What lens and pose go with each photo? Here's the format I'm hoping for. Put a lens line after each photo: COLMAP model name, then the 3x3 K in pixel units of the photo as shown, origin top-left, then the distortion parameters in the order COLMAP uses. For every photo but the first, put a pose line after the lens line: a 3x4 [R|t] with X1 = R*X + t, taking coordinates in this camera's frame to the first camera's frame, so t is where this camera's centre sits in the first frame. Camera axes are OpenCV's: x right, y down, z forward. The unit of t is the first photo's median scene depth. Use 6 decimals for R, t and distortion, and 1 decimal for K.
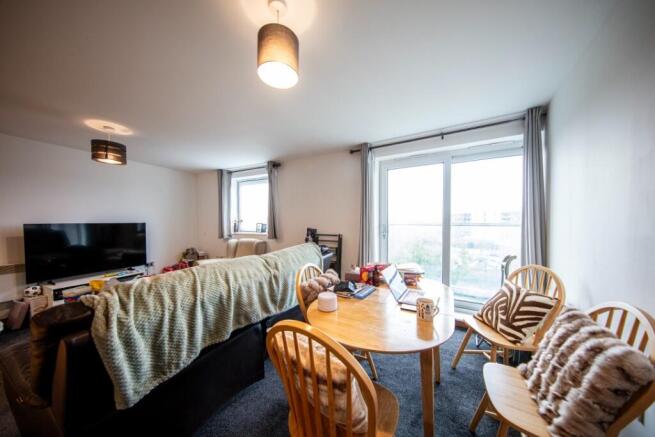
lens RADIAL K [[209.5, 0, 333.5], [0, 209.5, 227.2], [0, 0, 1]] dist [-0.002416, -0.001904]
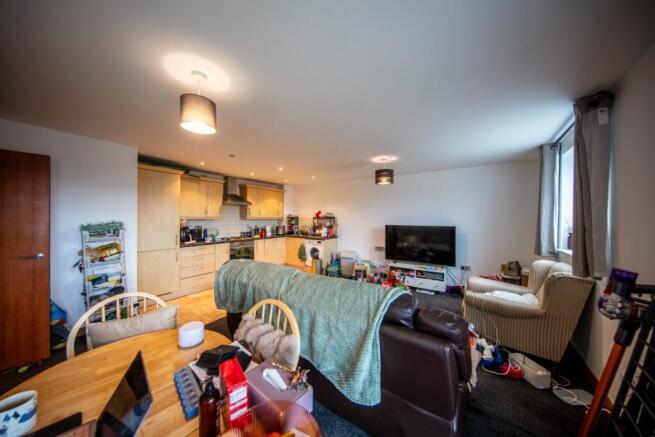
lens RADIAL K [[209.5, 0, 324.6], [0, 209.5, 216.5], [0, 0, 1]] dist [-0.002416, -0.001904]
pose [[-0.212283, -0.000331, -0.977208, 0.503464], [-0.027671, 0.999601, 0.005672, -0.112876], [0.976816, 0.028244, -0.212208, 1.190719]]
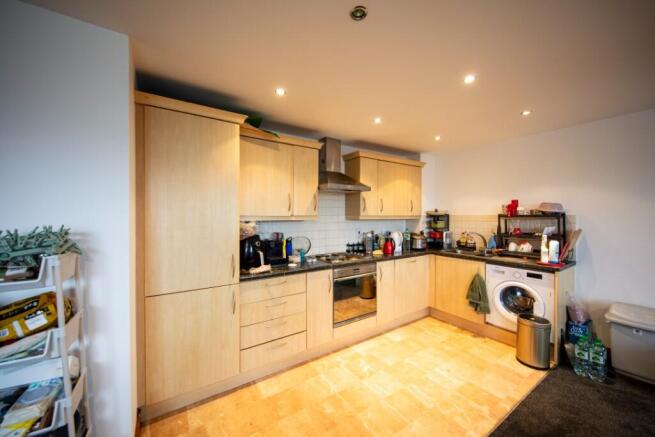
lens RADIAL K [[237.5, 0, 321.9], [0, 237.5, 219.2], [0, 0, 1]] dist [-0.001486, -0.001763]
pose [[-0.574894, 0.016928, -0.818053, -0.498759], [-0.012690, 0.999481, 0.029601, -0.080382], [0.818129, 0.027399, -0.574381, 0.327153]]
